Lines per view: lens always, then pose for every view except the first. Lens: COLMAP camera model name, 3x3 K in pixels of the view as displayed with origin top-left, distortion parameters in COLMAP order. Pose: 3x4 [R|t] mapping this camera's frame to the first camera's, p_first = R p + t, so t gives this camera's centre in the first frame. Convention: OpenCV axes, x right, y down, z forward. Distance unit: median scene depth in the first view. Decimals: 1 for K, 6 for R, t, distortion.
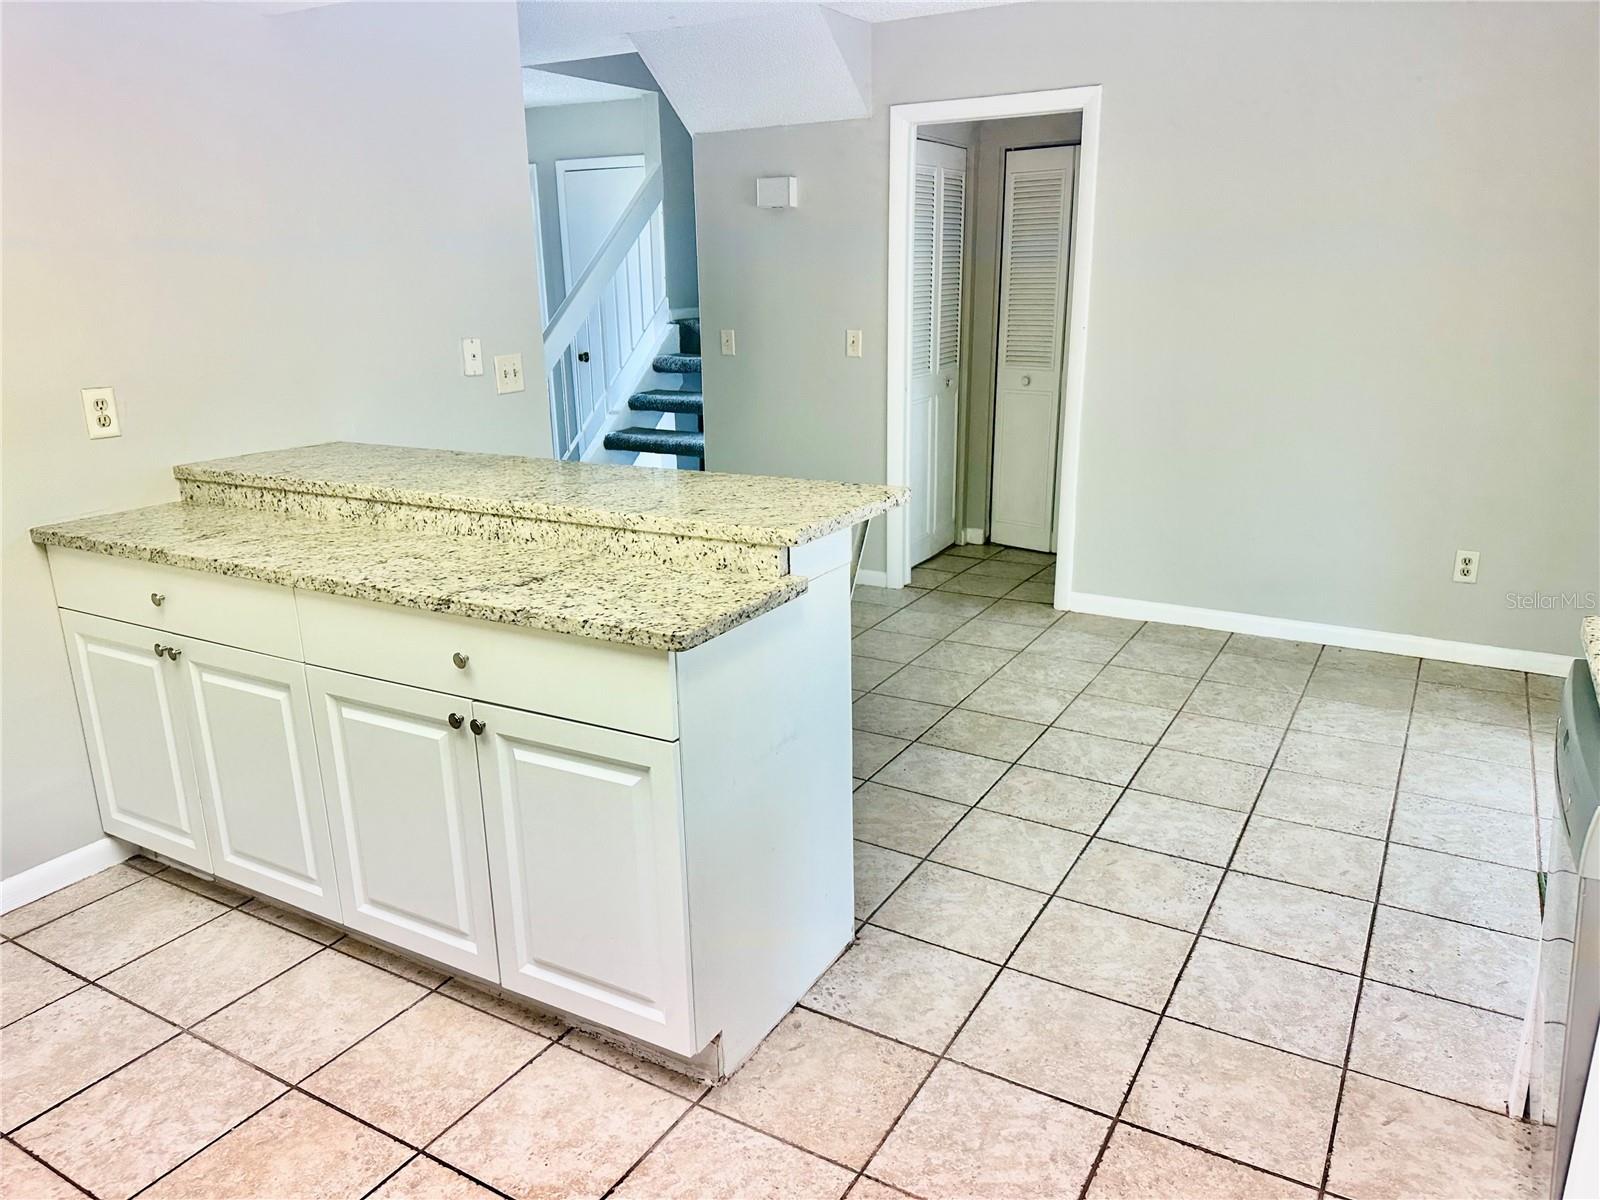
lens RADIAL K [[1113.6, 0, 808.5], [0, 1113.6, 605.5], [0, 0, 1]] dist [0.099594, -0.183469]
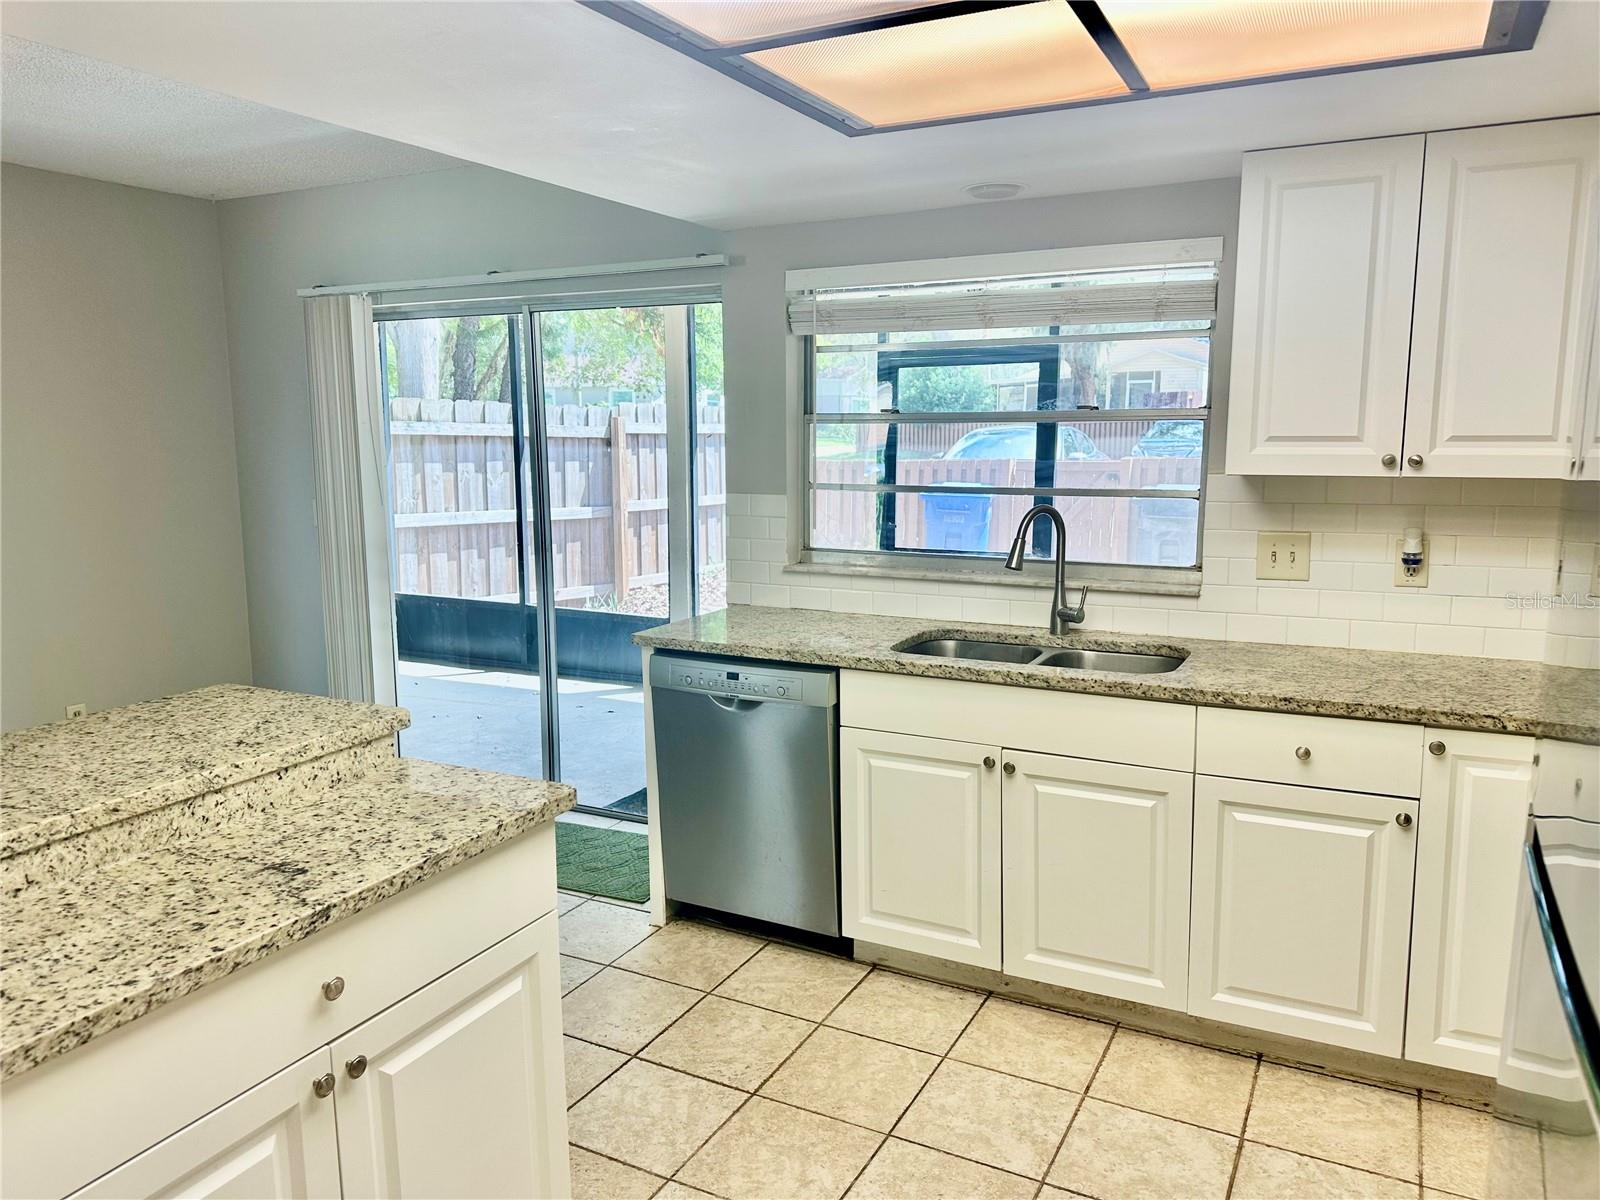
lens RADIAL K [[1117.0, 0, 796.6], [0, 1117.0, 599.6], [0, 0, 1]] dist [0.103079, -0.154709]
pose [[-0.026883, -0.141559, 0.989565, -0.875298], [0.288445, 0.946718, 0.143265, -0.179146], [-0.957119, 0.289286, 0.015382, 0.555672]]
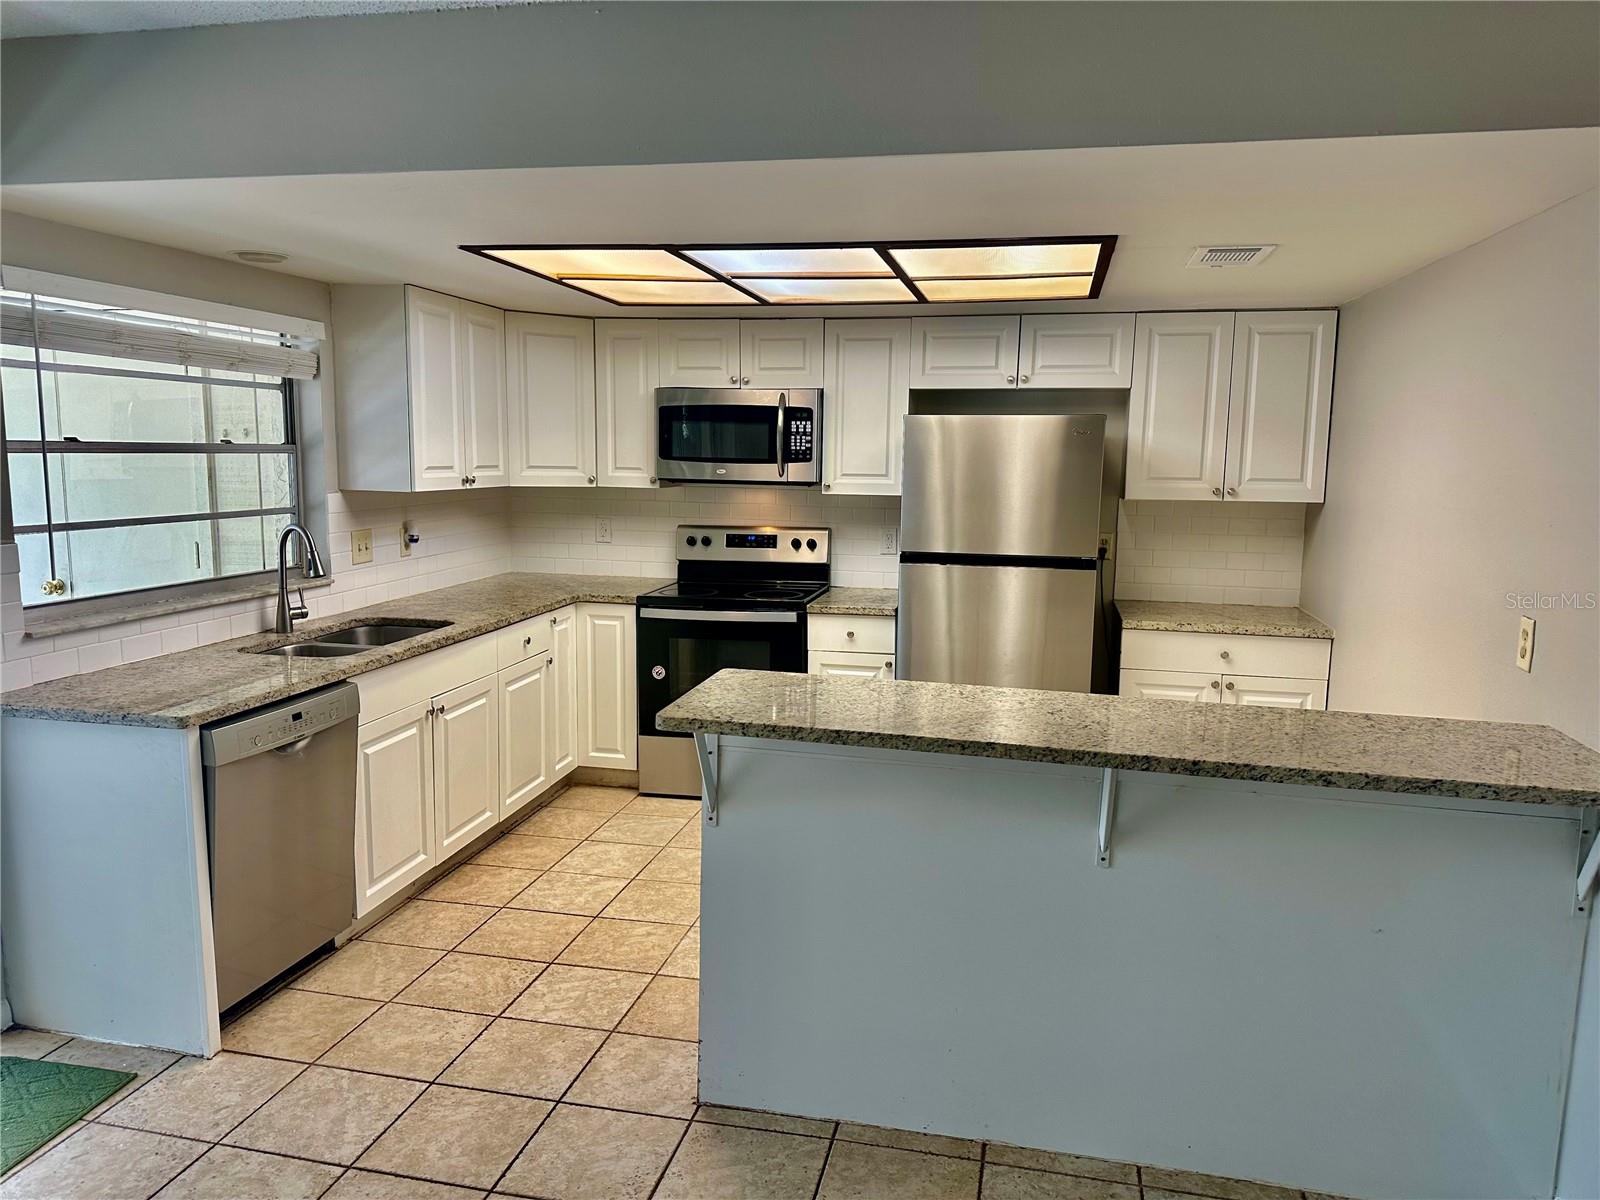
lens RADIAL K [[1117.0, 0, 796.6], [0, 1117.0, 599.6], [0, 0, 1]] dist [0.103079, -0.154709]
pose [[-0.956825, 0.036458, -0.288369, 0.267843], [-0.085107, 0.913483, 0.397877, -0.626664], [0.277926, 0.405241, -0.870940, 1.946973]]
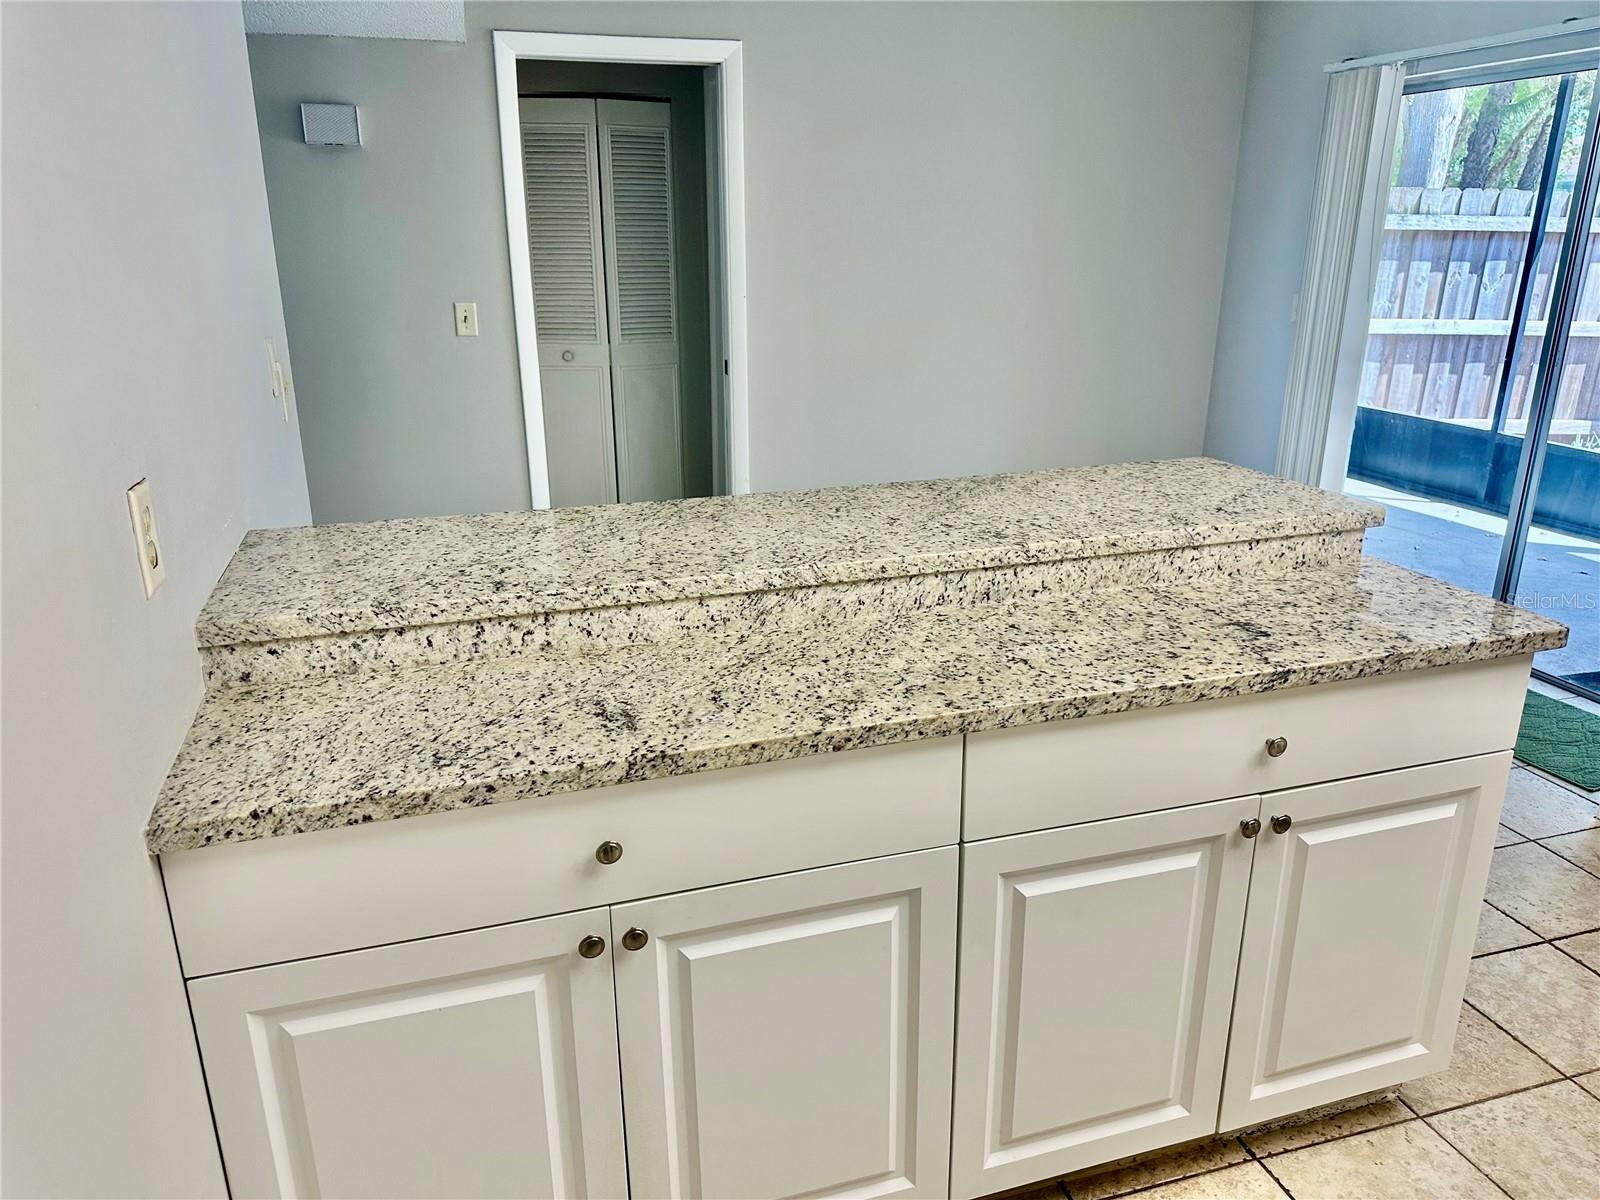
lens RADIAL K [[1117.0, 0, 796.6], [0, 1117.0, 599.6], [0, 0, 1]] dist [0.103079, -0.154709]
pose [[0.687542, -0.216314, 0.693177, -0.916106], [0.199681, 0.974119, 0.105927, -0.170483], [-0.698150, 0.065585, 0.712941, 0.589168]]
